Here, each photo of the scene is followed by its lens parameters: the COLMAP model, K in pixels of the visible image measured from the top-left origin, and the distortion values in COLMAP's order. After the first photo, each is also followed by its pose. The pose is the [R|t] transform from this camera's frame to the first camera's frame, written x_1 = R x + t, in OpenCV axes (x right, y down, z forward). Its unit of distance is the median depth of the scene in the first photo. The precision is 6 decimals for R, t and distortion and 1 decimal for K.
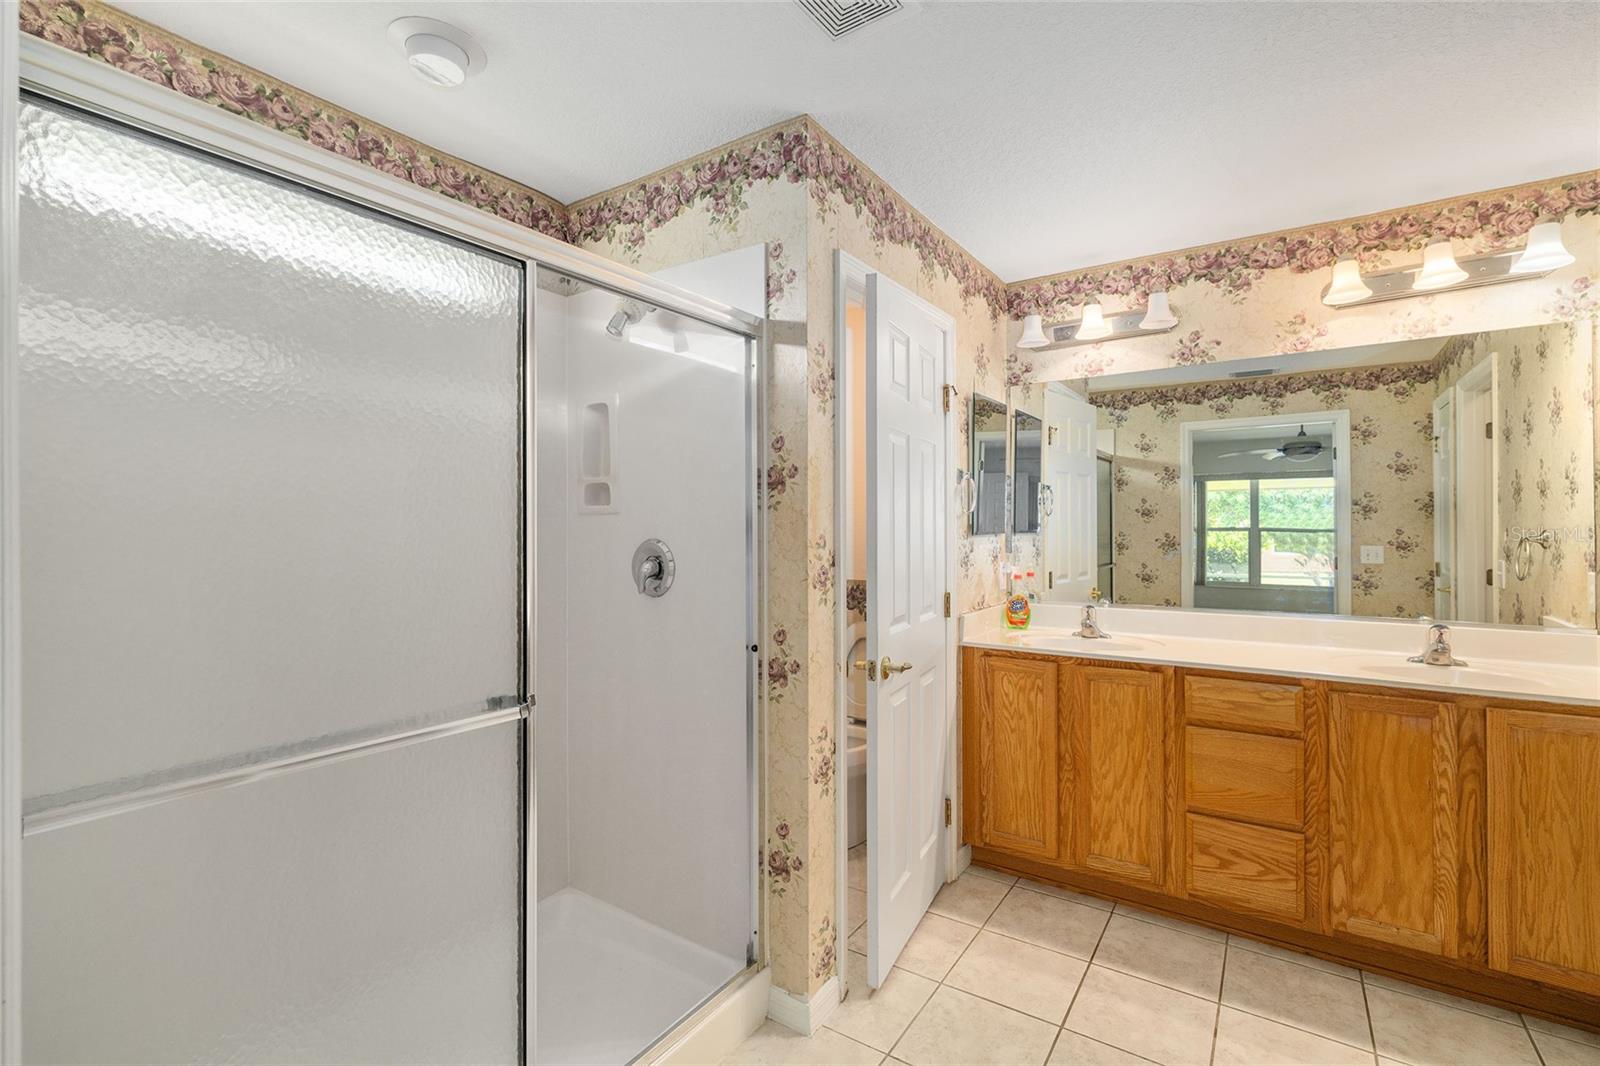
lens RADIAL K [[705.8, 0, 819.2], [0, 705.8, 524.0], [0, 0, 1]] dist [0.001568, -0.000102]
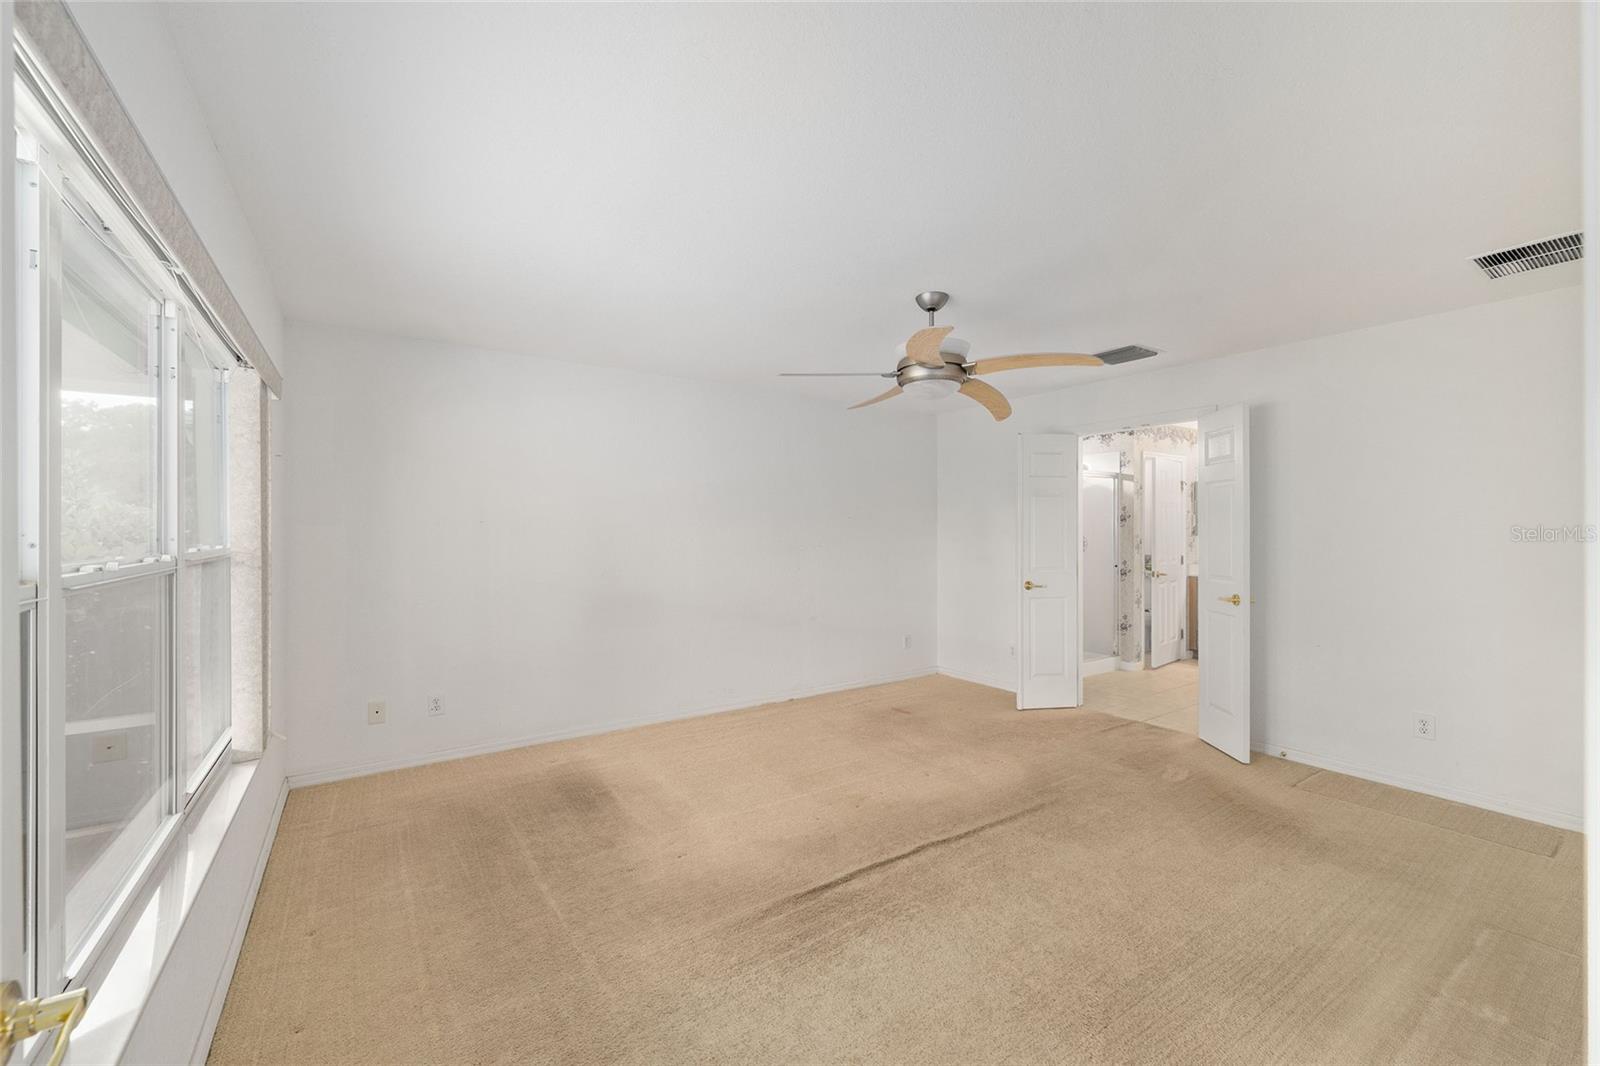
lens RADIAL K [[636.8, 0, 802.7], [0, 636.8, 534.9], [0, 0, 1]] dist [-0.001155, 0.000834]
pose [[0.921226, 0.002287, -0.389020, -0.270439], [0.000672, 0.999972, 0.007469, -0.004484], [0.389026, -0.007141, 0.921199, -2.318431]]
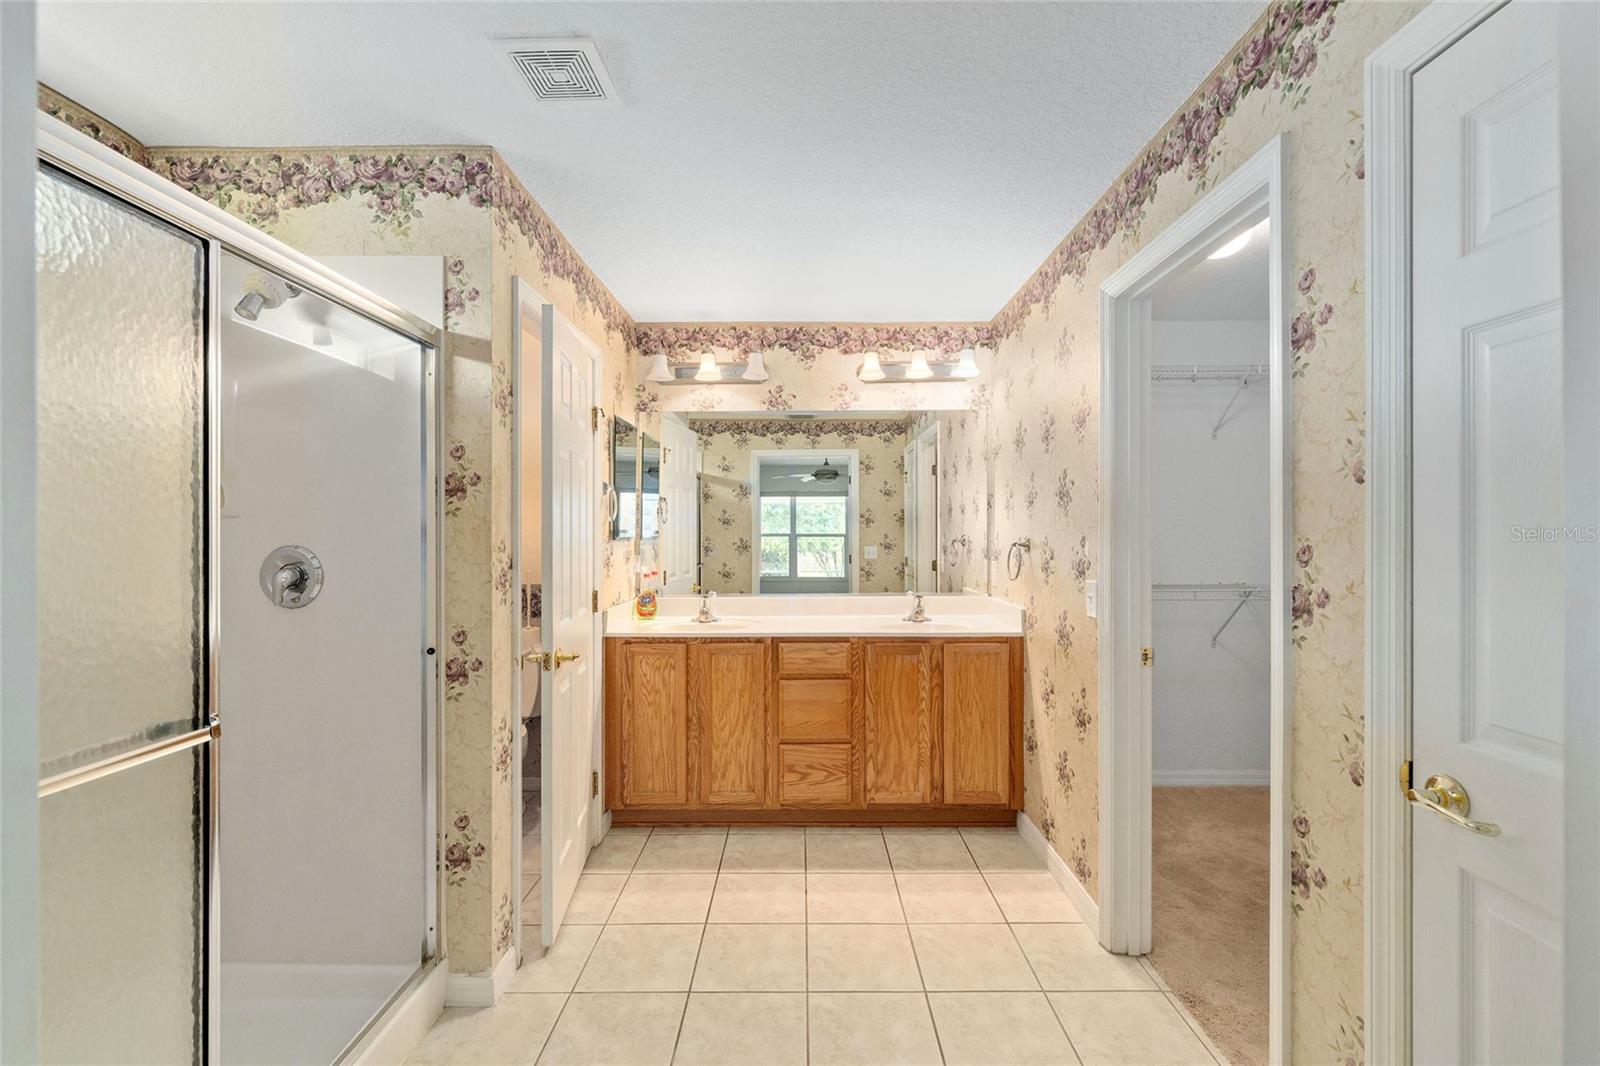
lens RADIAL K [[661.7, 0, 800.0], [0, 661.7, 533.0], [0, 0, 1]] dist [0.001262, 0.000348]
pose [[0.836888, 0.000022, 0.547374, -0.152788], [-0.002044, 0.999993, 0.003085, 0.000983], [-0.547371, -0.003700, 0.836882, -0.084090]]
